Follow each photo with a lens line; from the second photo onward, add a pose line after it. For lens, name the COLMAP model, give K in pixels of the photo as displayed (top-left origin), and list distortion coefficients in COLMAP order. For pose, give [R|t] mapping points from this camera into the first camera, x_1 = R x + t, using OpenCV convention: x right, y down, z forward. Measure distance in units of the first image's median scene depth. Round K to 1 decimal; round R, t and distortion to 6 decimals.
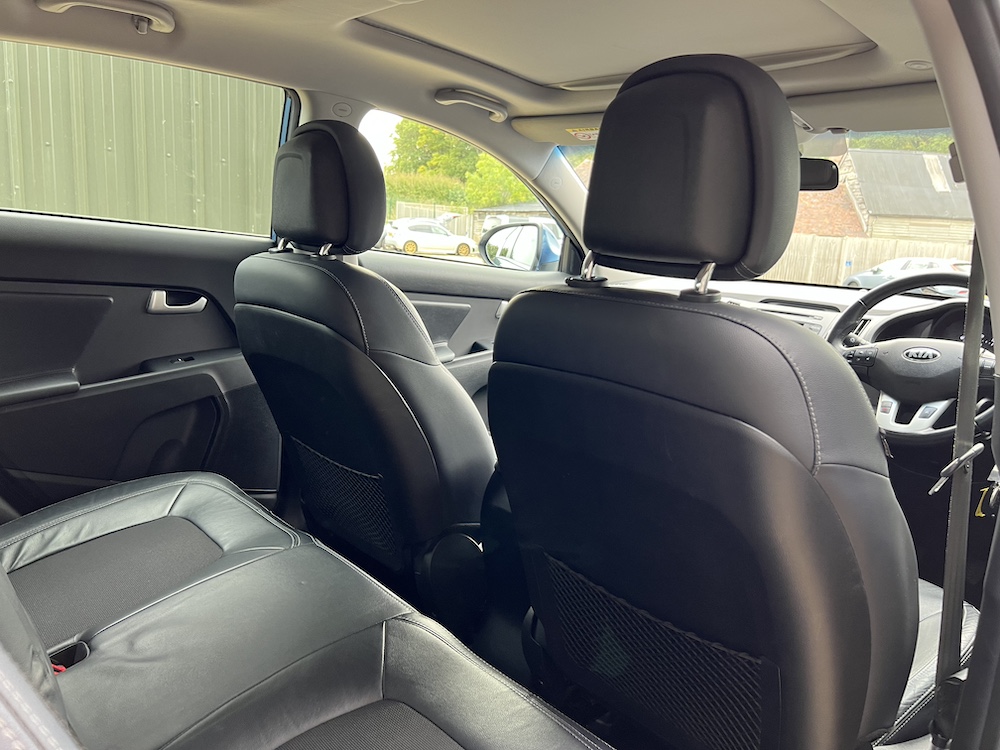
lens RADIAL K [[755.5, 0, 504.4], [0, 755.5, 381.1], [0, 0, 1]] dist [0.046453, -0.054313]
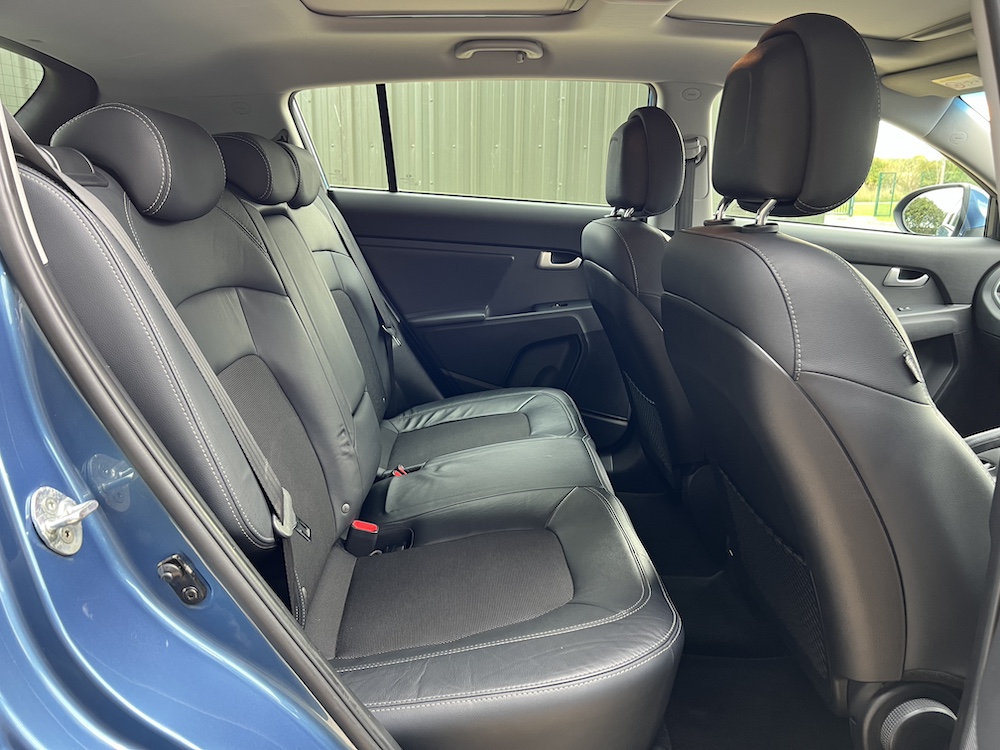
lens RADIAL K [[773.8, 0, 508.7], [0, 773.8, 402.9], [0, 0, 1]] dist [0.002650, -0.012299]
pose [[0.761405, 0.115809, -0.637848, 0.431872], [-0.091276, 0.993264, 0.071381, 0.059316], [0.641818, 0.003870, 0.766847, -0.092599]]
